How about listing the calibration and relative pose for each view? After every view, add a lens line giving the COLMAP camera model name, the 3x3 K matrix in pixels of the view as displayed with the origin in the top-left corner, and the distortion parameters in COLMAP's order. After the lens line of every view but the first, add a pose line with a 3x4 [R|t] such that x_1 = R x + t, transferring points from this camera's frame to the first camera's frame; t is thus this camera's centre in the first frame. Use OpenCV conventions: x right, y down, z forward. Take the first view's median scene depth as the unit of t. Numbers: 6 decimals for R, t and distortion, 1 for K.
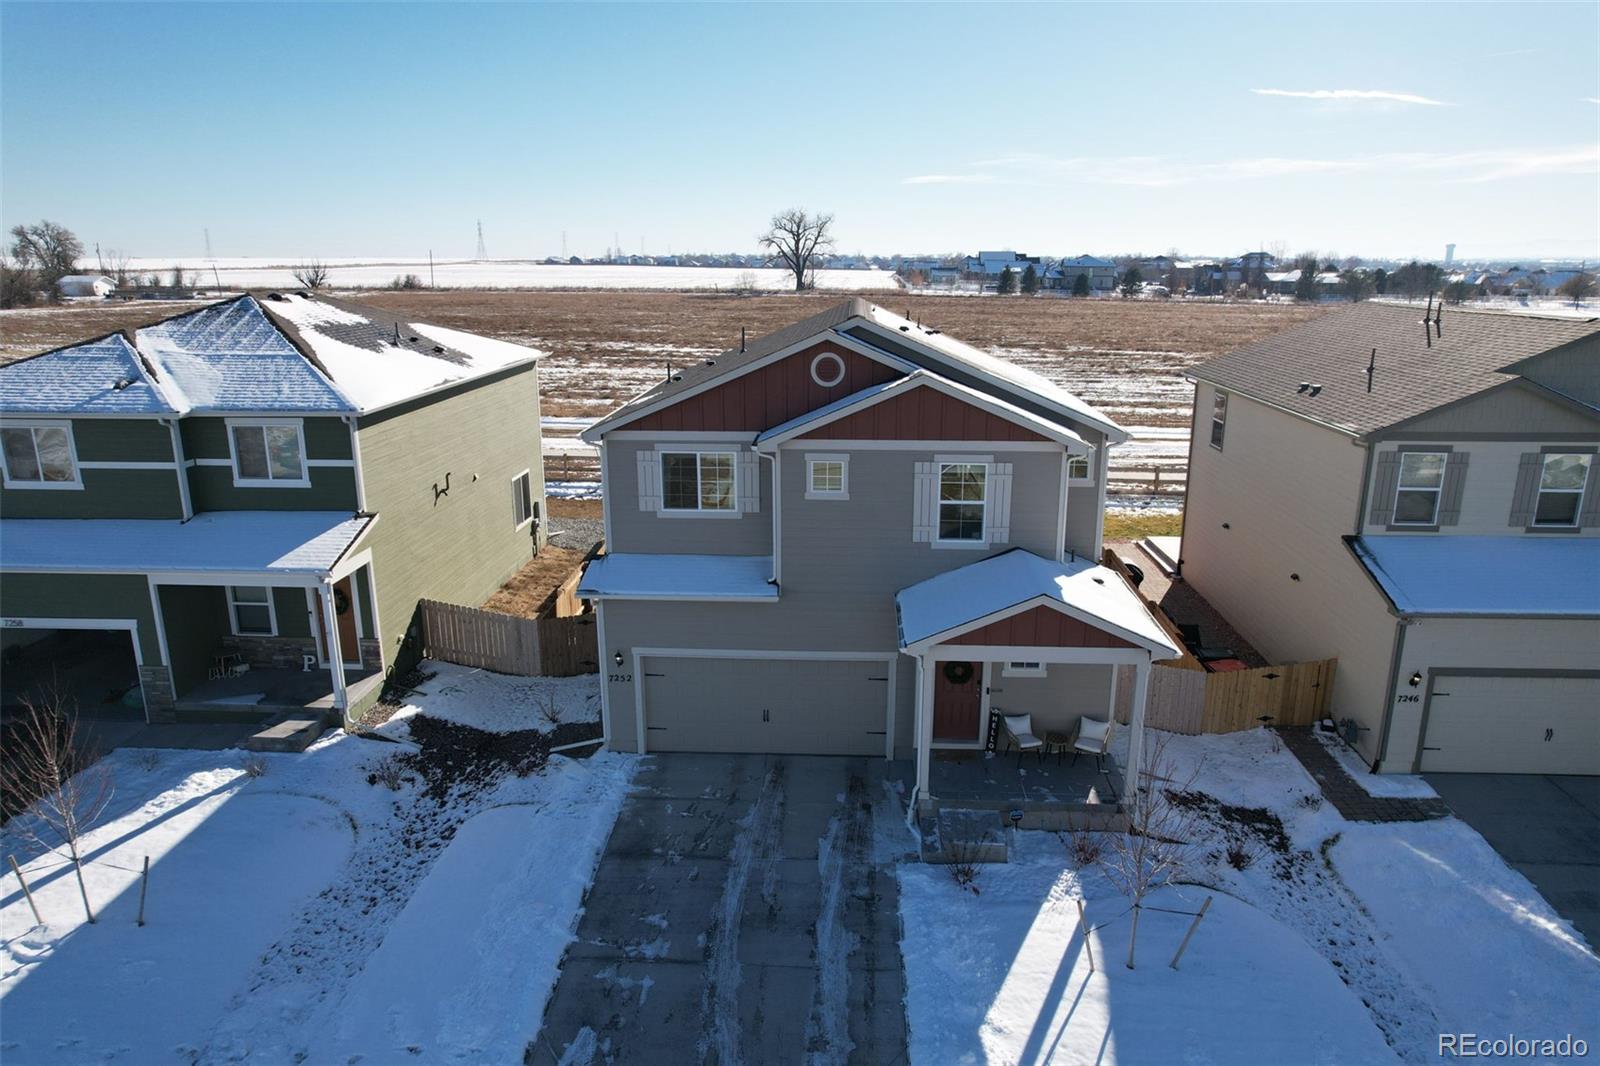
lens RADIAL K [[1022.3, 0, 805.4], [0, 1022.3, 532.9], [0, 0, 1]] dist [-0.076039, 0.069038]
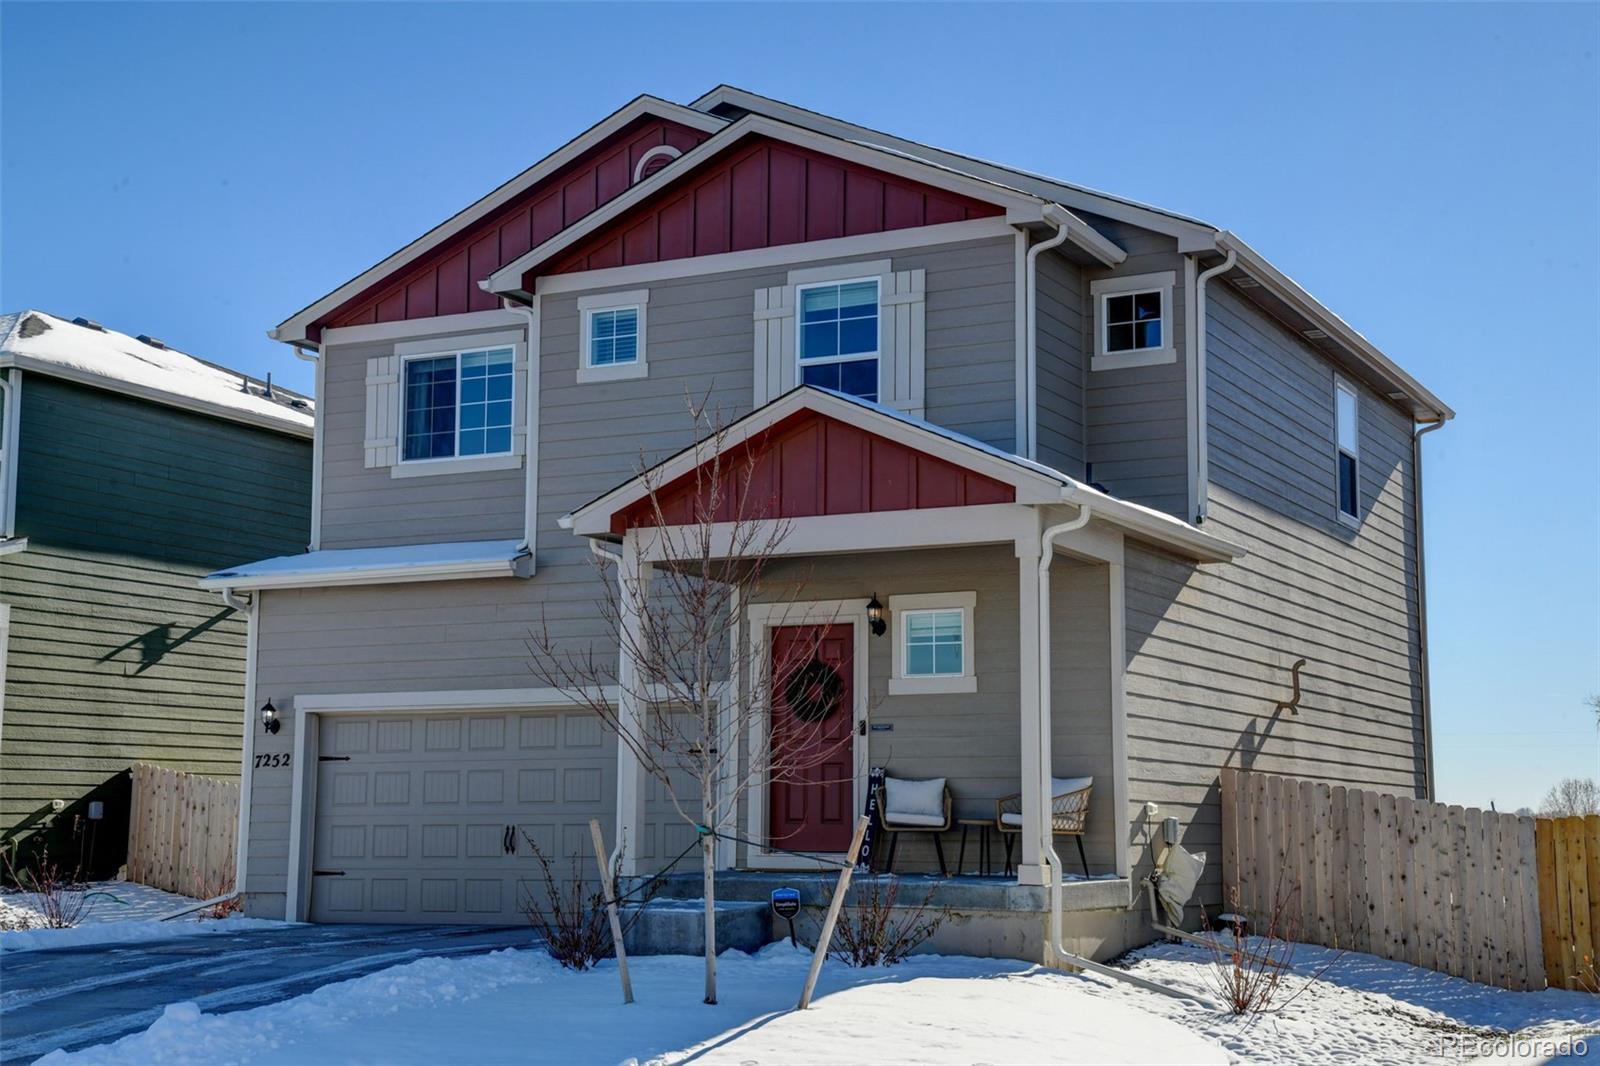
lens RADIAL K [[2208.9, 0, 800.0], [0, 2208.9, 533.0], [0, 0, 1]] dist [0.182636, 0.007899]
pose [[0.909800, -0.050248, -0.411994, 0.550252], [-0.112256, 0.925858, -0.360814, 0.422371], [0.399578, 0.374517, 0.836705, 0.100090]]
